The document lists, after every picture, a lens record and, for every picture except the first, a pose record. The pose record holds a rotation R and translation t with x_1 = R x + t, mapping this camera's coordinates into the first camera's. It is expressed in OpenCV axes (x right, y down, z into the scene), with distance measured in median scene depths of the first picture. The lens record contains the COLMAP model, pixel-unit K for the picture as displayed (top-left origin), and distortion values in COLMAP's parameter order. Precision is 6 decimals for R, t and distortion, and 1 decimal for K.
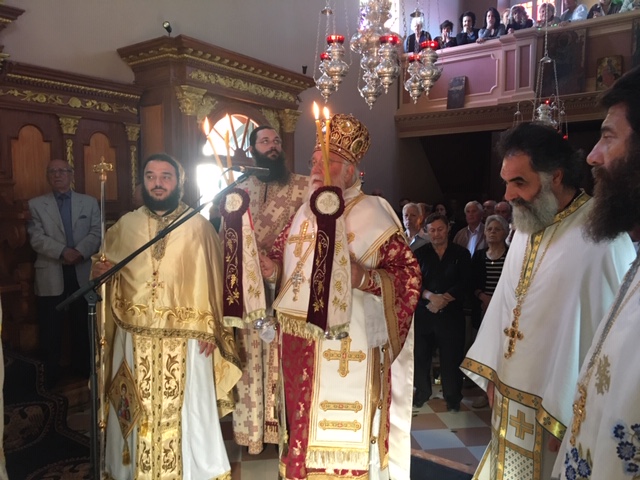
lens RADIAL K [[543.0, 0, 318.7], [0, 543.0, 242.3], [0, 0, 1]] dist [0.081496, -0.117211]
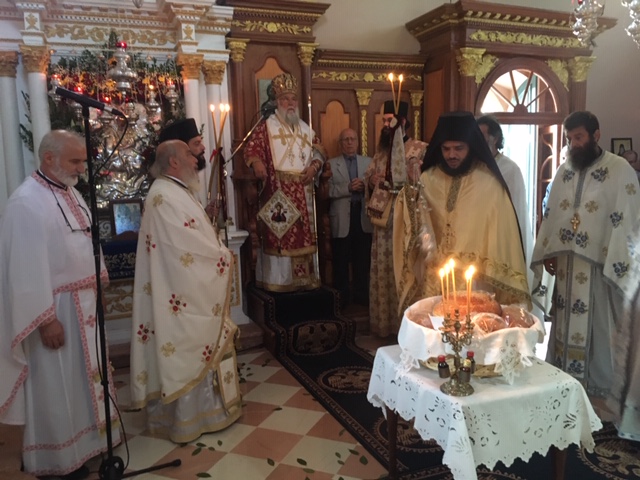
lens RADIAL K [[543.0, 0, 318.7], [0, 543.0, 242.3], [0, 0, 1]] dist [0.081496, -0.117211]
pose [[0.857223, 0.042999, -0.513146, 0.090921], [-0.010804, 0.997790, 0.065562, 0.024779], [0.514831, -0.050657, 0.855794, -0.079872]]
